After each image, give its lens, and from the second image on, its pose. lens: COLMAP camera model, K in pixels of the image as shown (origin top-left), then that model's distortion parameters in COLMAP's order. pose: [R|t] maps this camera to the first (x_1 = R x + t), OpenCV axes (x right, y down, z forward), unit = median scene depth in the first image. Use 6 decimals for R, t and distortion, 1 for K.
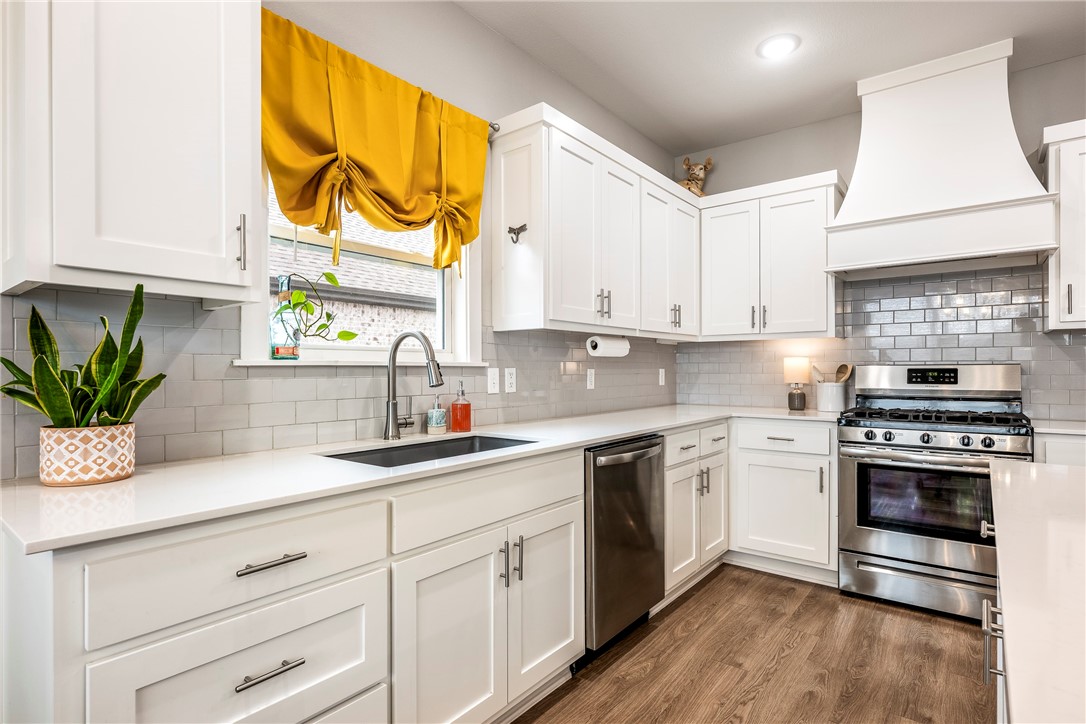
lens RADIAL K [[558.0, 0, 541.4], [0, 558.0, 365.8], [0, 0, 1]] dist [0.013406, 0.000570]
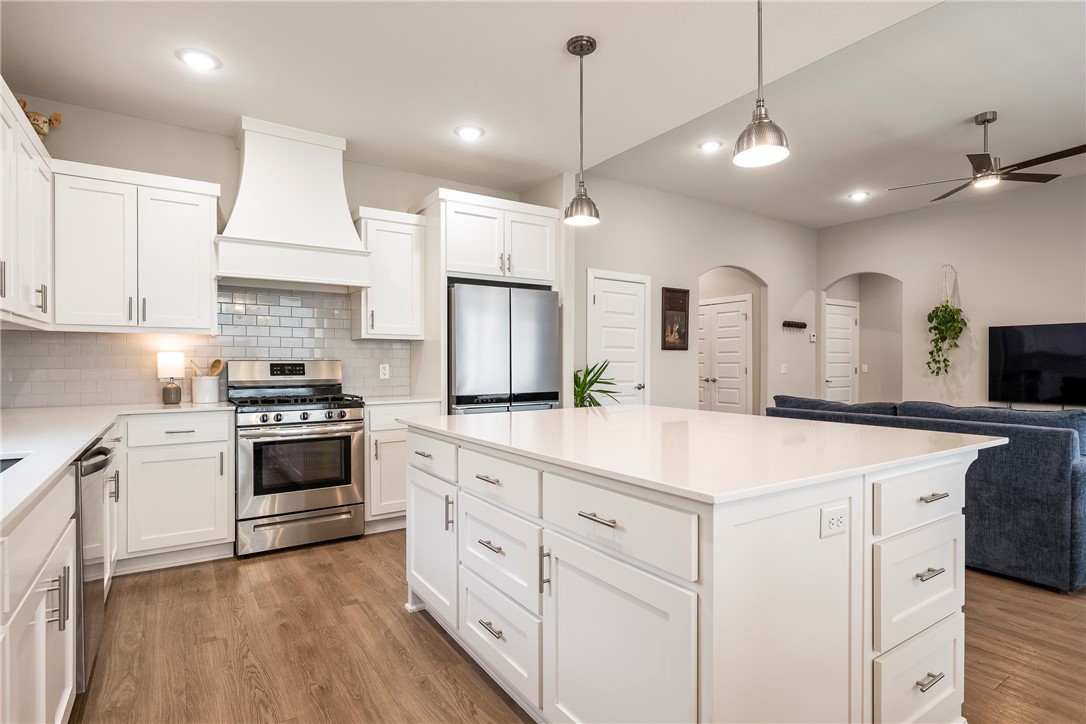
lens RADIAL K [[558.0, 0, 542.6], [0, 558.0, 360.6], [0, 0, 1]] dist [0.013406, 0.000570]
pose [[0.315911, 0.006368, 0.948768, -0.422770], [-0.007055, 0.999966, -0.004362, -0.000272], [-0.948763, -0.005316, 0.315945, 0.054681]]
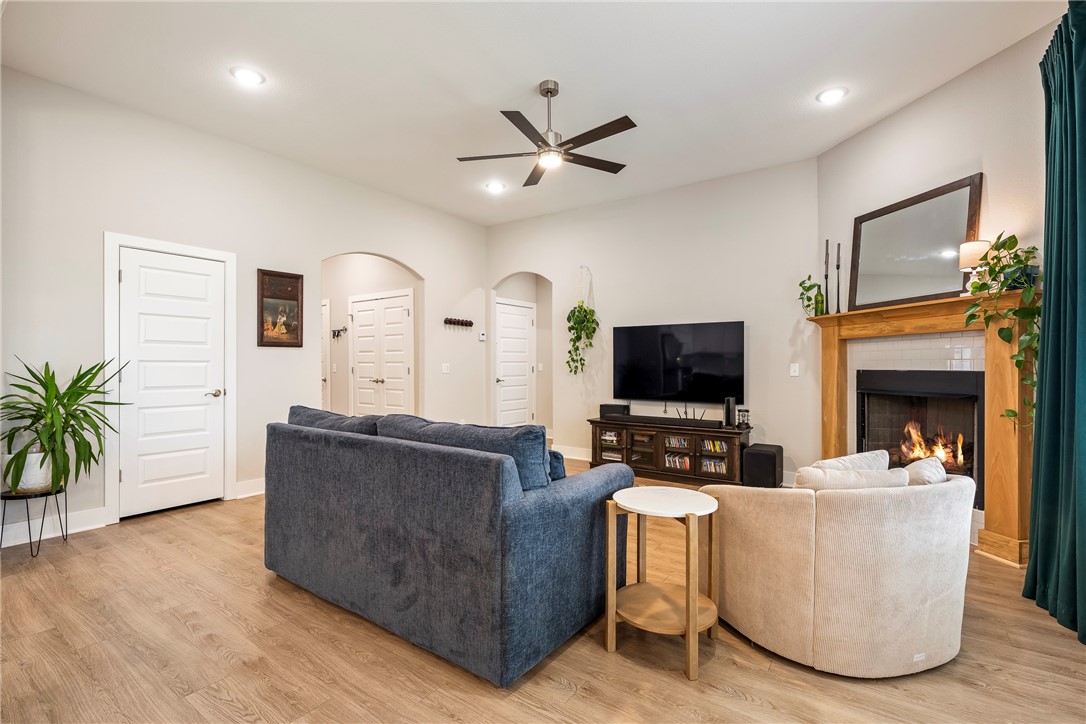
lens RADIAL K [[494.9, 0, 545.2], [0, 494.9, 364.3], [0, 0, 1]] dist [-0.015248, 0.002419]
pose [[-0.042387, -0.002154, 0.999099, 0.261335], [-0.004436, 0.999988, 0.001968, -0.005928], [-0.999091, -0.004348, -0.042396, -0.592349]]
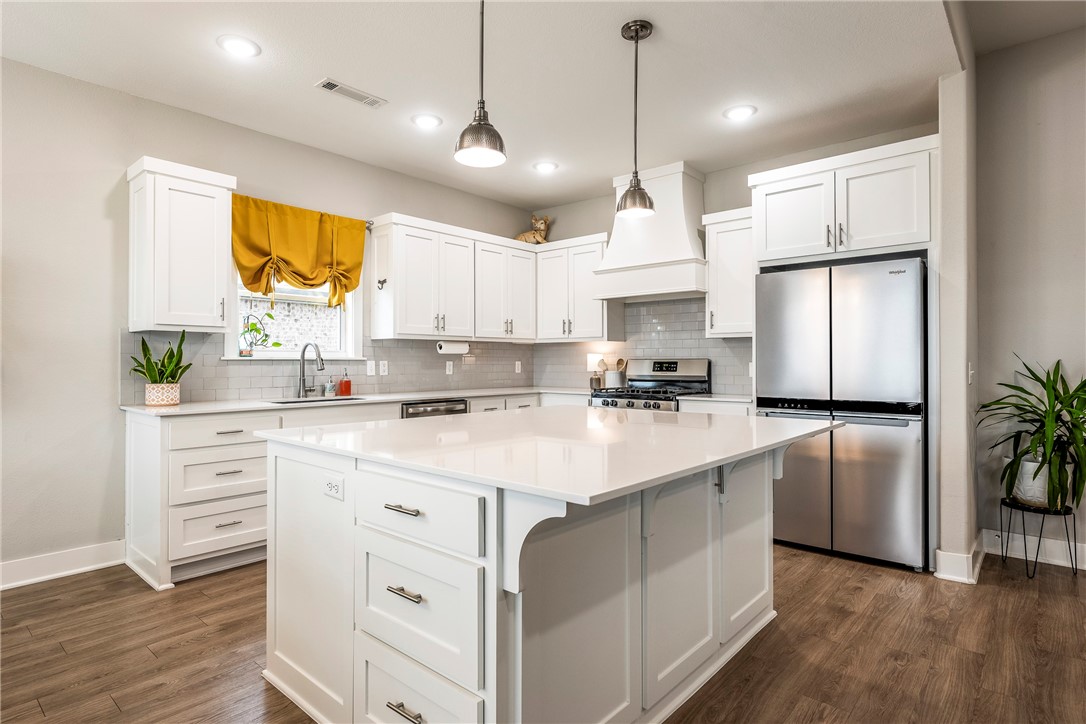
lens RADIAL K [[558.0, 0, 505.6], [0, 558.0, 357.8], [0, 0, 1]] dist [0.013406, 0.000570]
pose [[0.997790, 0.001499, -0.066425, 0.452882], [-0.001514, 0.999999, -0.000181, -0.005547], [0.066425, 0.000282, 0.997791, -0.711402]]
